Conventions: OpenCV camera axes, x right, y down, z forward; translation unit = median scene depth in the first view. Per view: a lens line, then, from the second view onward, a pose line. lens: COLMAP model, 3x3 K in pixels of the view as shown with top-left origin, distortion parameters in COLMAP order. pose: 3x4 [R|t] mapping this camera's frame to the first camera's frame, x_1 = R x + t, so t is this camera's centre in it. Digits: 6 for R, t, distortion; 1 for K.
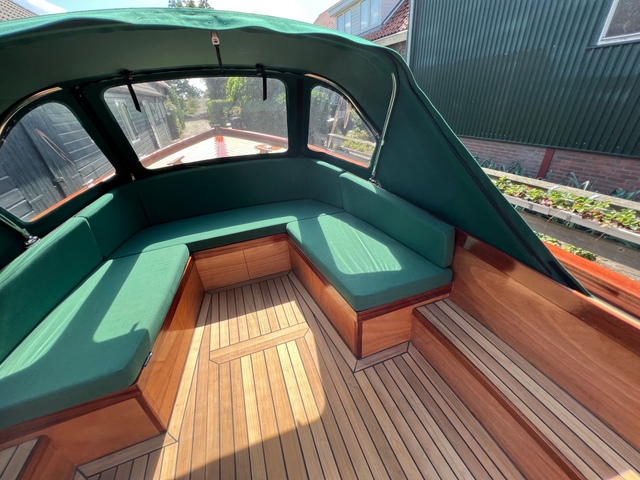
lens RADIAL K [[255.5, 0, 320.0], [0, 255.5, 240.0], [0, 0, 1]] dist [-0.003358, 0.000923]
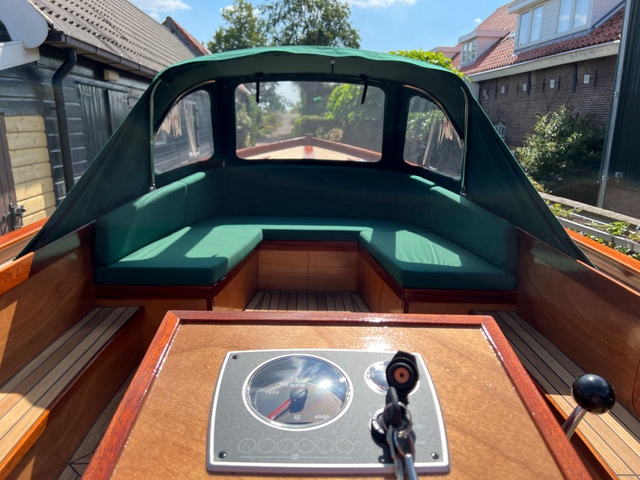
lens RADIAL K [[481.8, 0, 320.6], [0, 481.8, 247.7], [0, 0, 1]] dist [0.007201, -0.008662]
pose [[0.946135, 0.161775, -0.280458, 0.284641], [-0.227244, 0.948822, -0.219311, 0.514655], [0.230626, 0.271230, 0.934476, -0.776703]]
